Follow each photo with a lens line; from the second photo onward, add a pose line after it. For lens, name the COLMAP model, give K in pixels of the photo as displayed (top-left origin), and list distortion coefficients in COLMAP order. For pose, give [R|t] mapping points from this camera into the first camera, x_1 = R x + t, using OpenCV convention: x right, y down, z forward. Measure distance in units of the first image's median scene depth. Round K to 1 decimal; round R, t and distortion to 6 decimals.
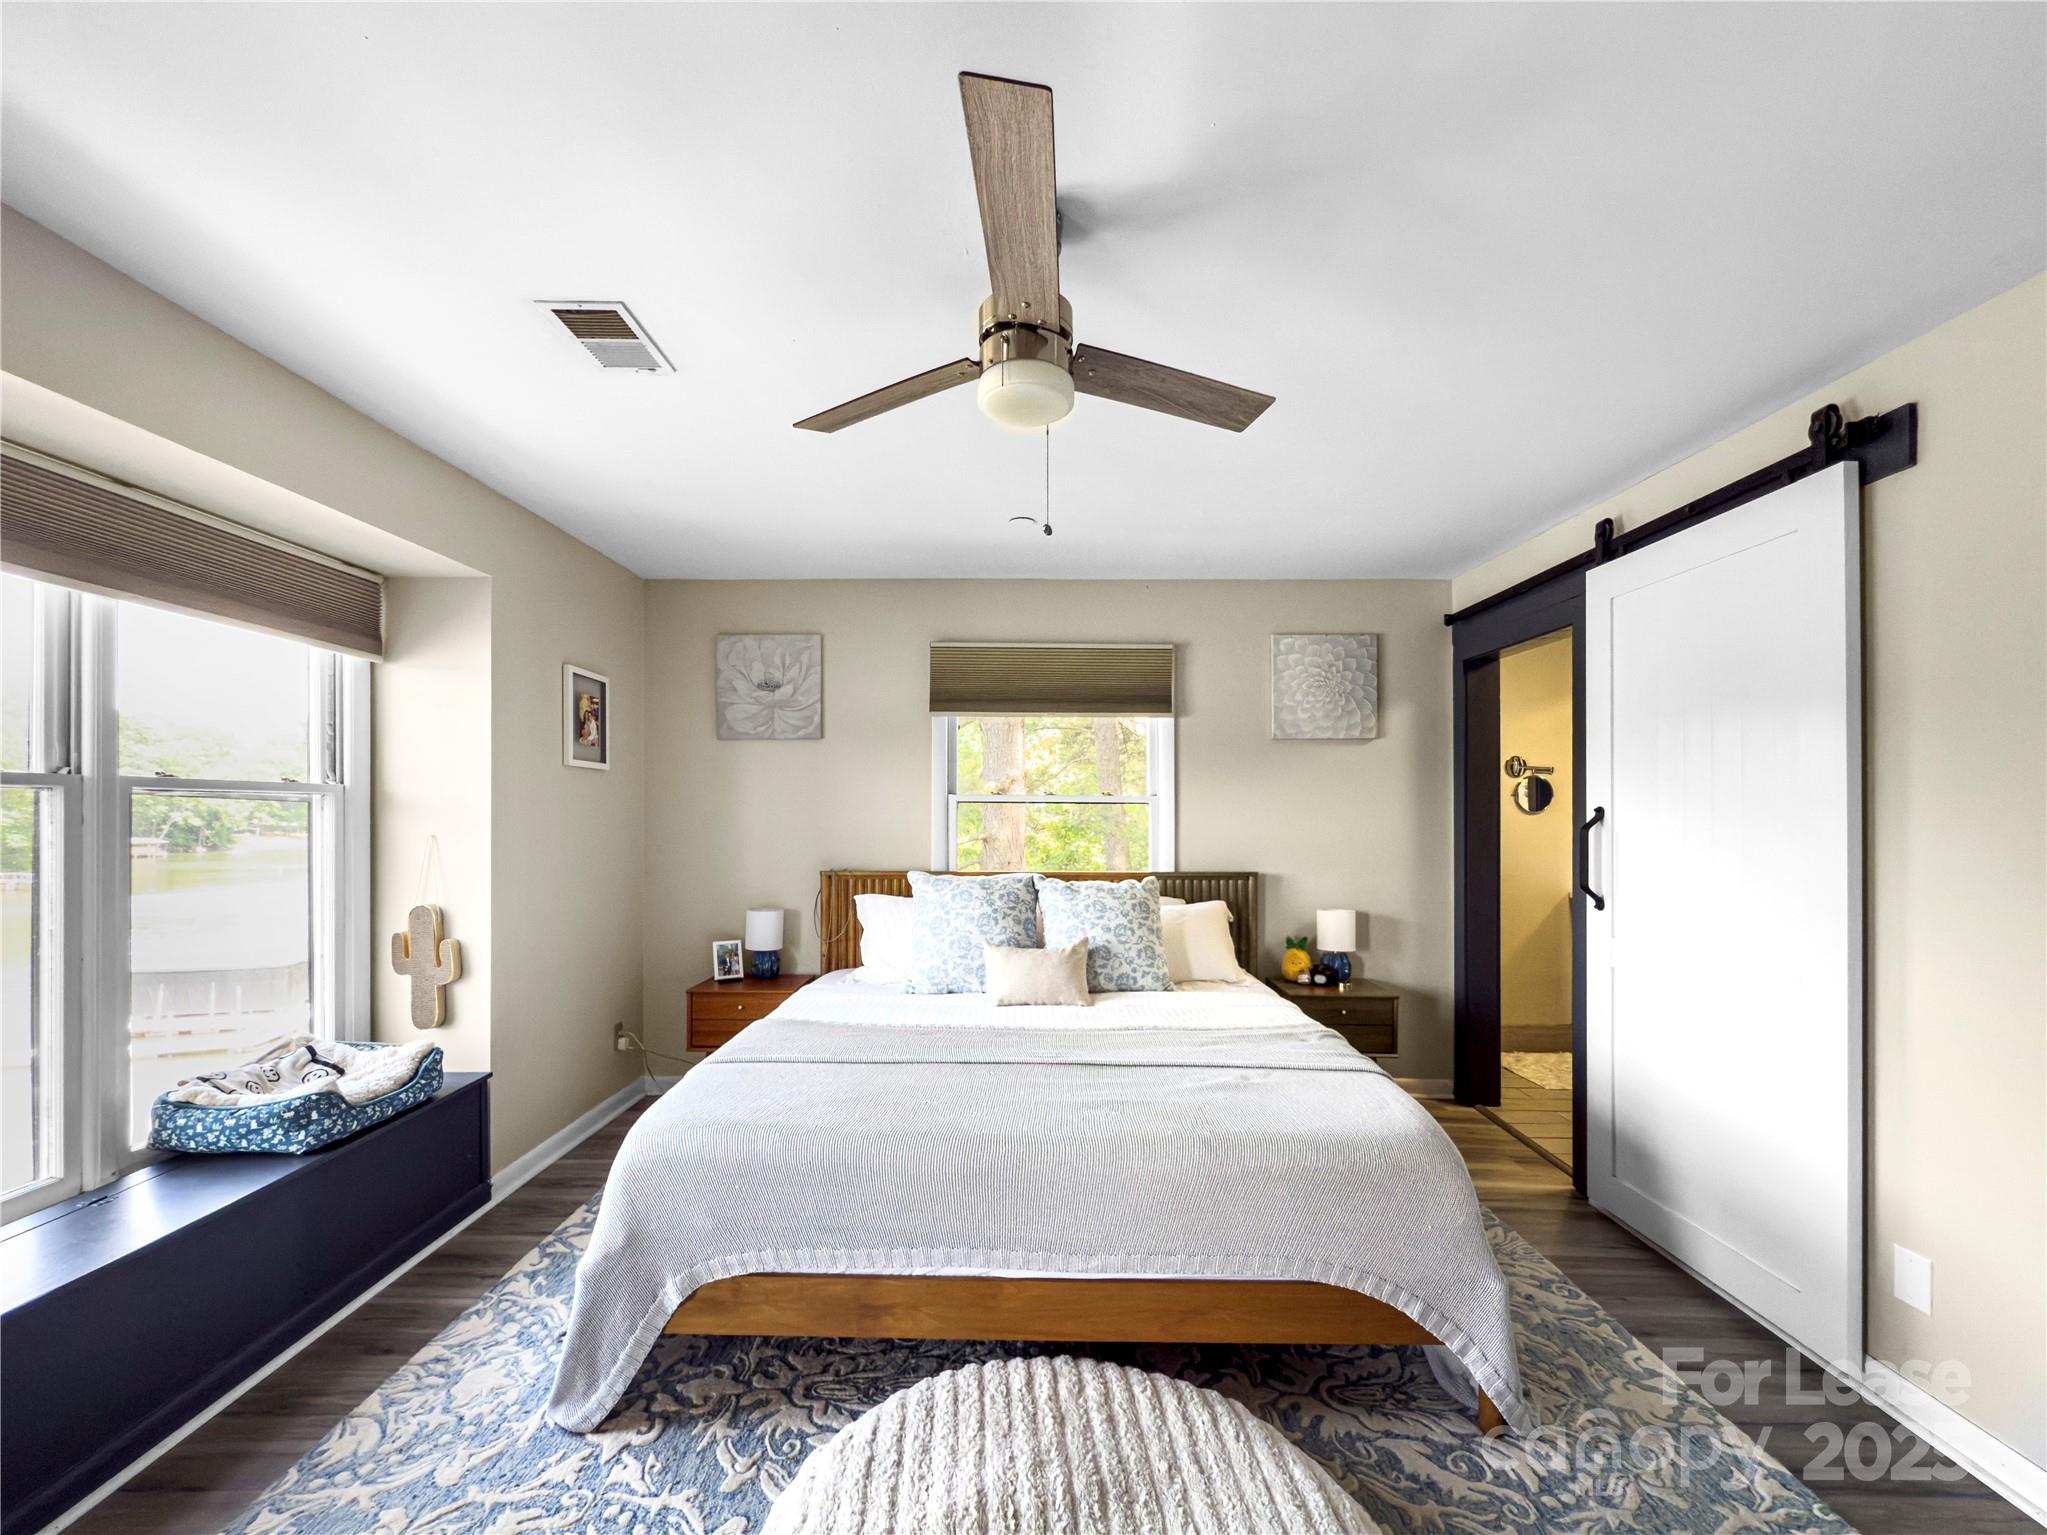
lens RADIAL K [[834.1, 0, 985.0], [0, 834.1, 813.8], [0, 0, 1]] dist [-0.002813, 0.000292]
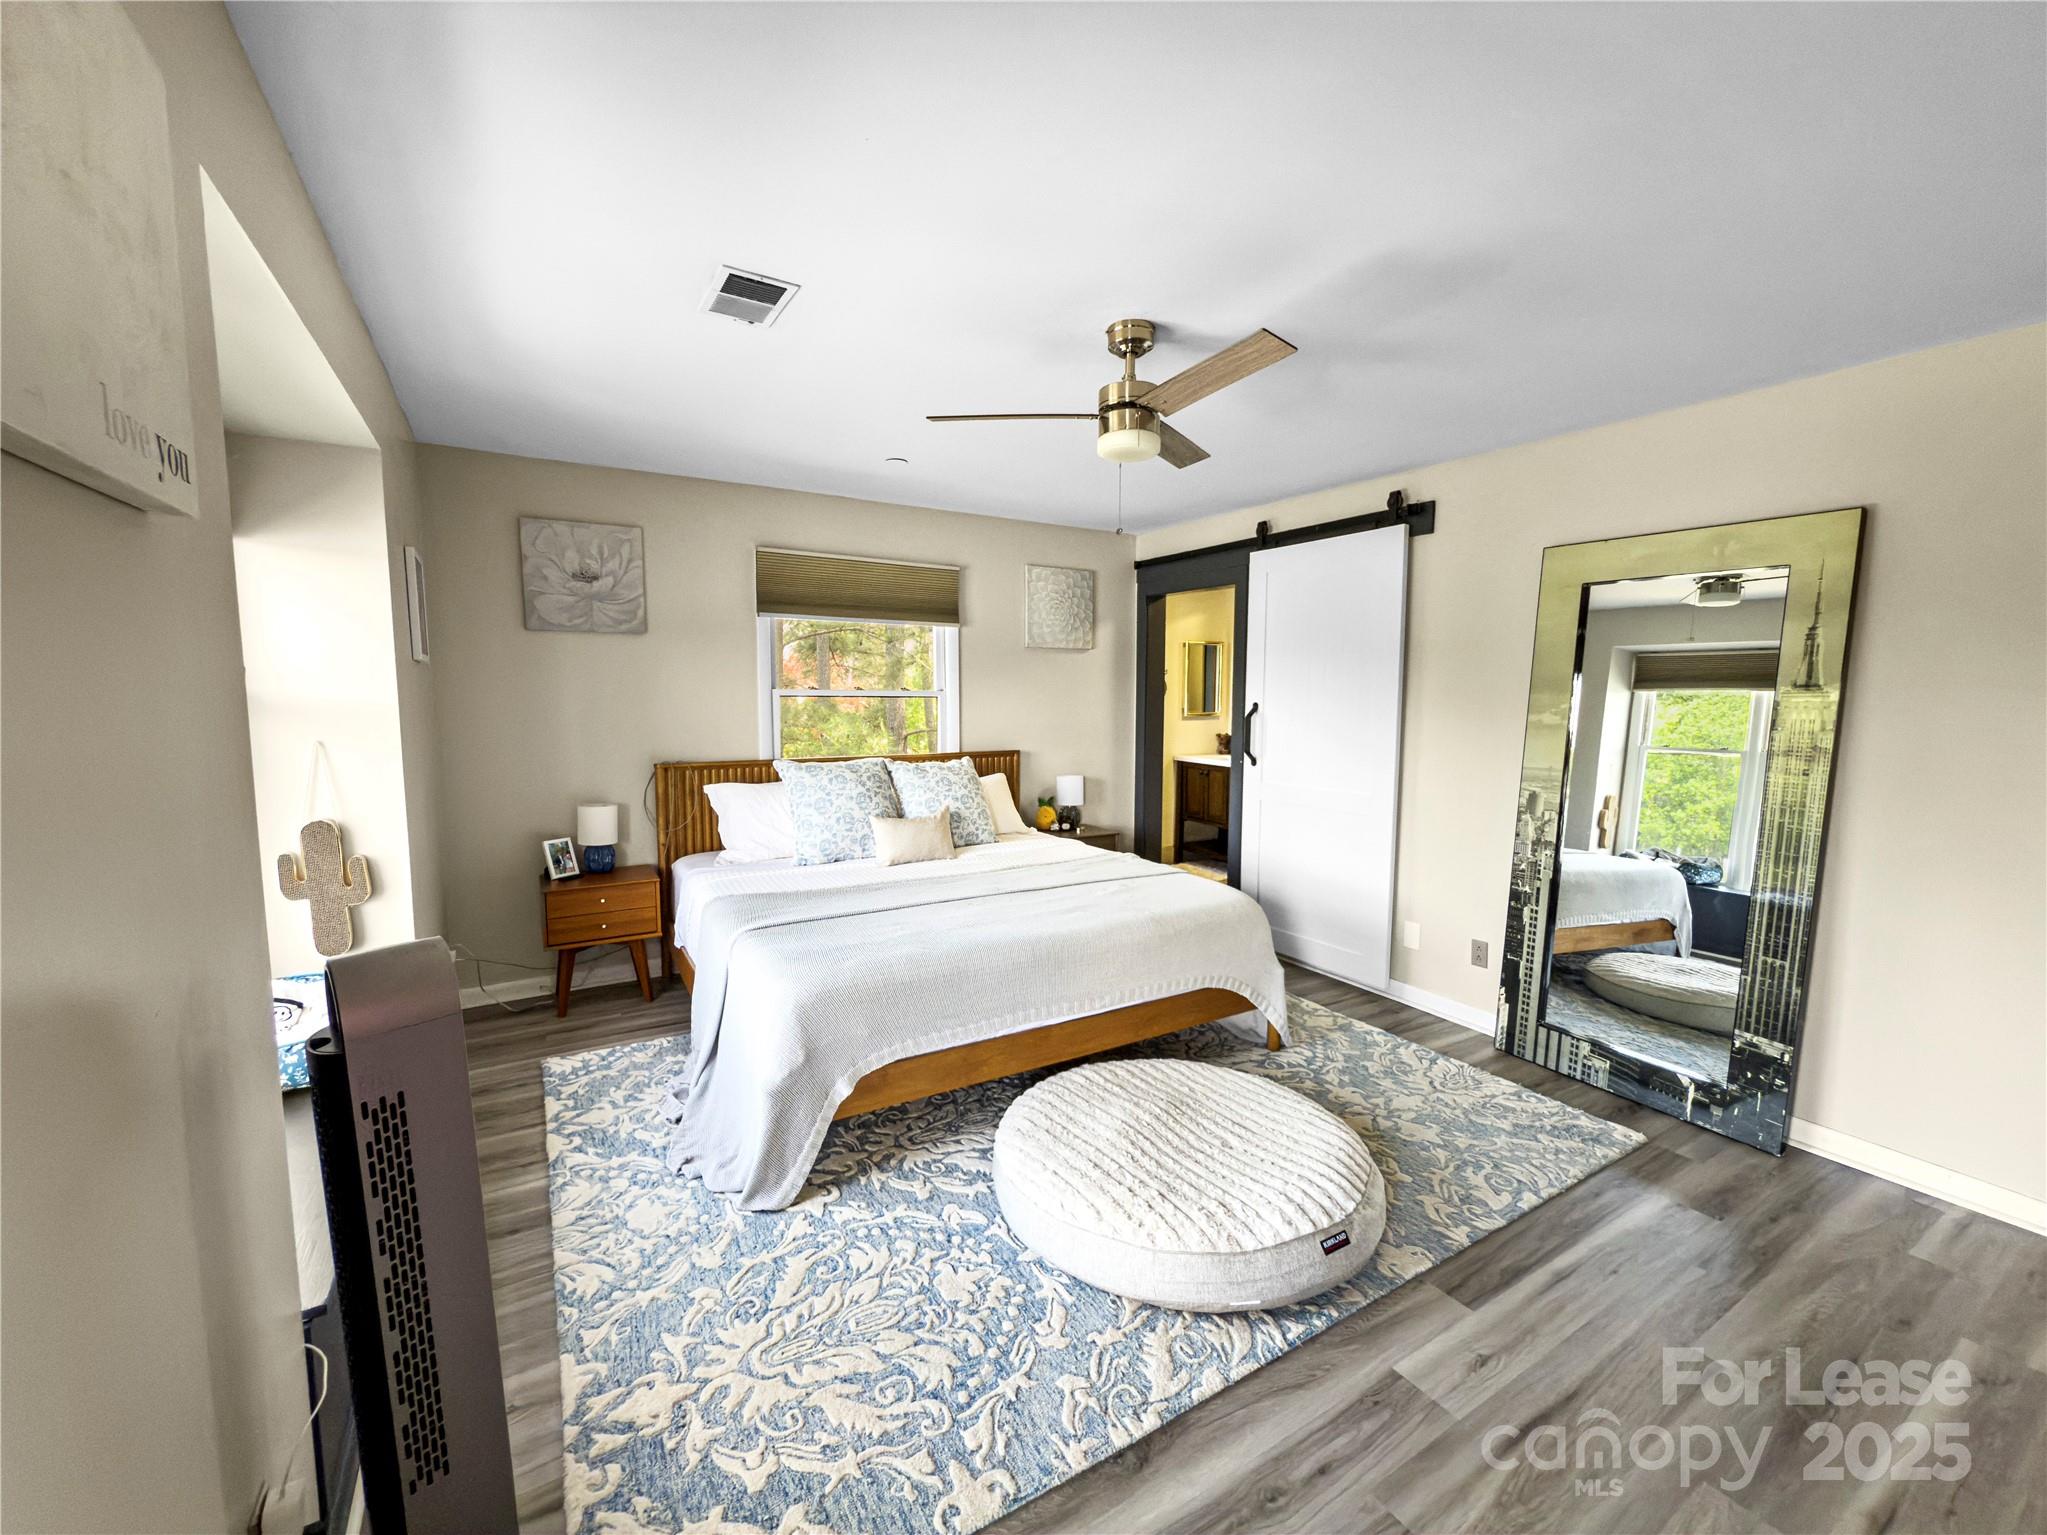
lens RADIAL K [[834.1, 0, 976.6], [0, 834.1, 770.5], [0, 0, 1]] dist [-0.002813, 0.000292]
pose [[0.860582, -0.048053, 0.507041, -0.455430], [0.001013, 0.995699, 0.092644, -0.022068], [-0.509311, -0.079214, 0.856929, -0.101864]]
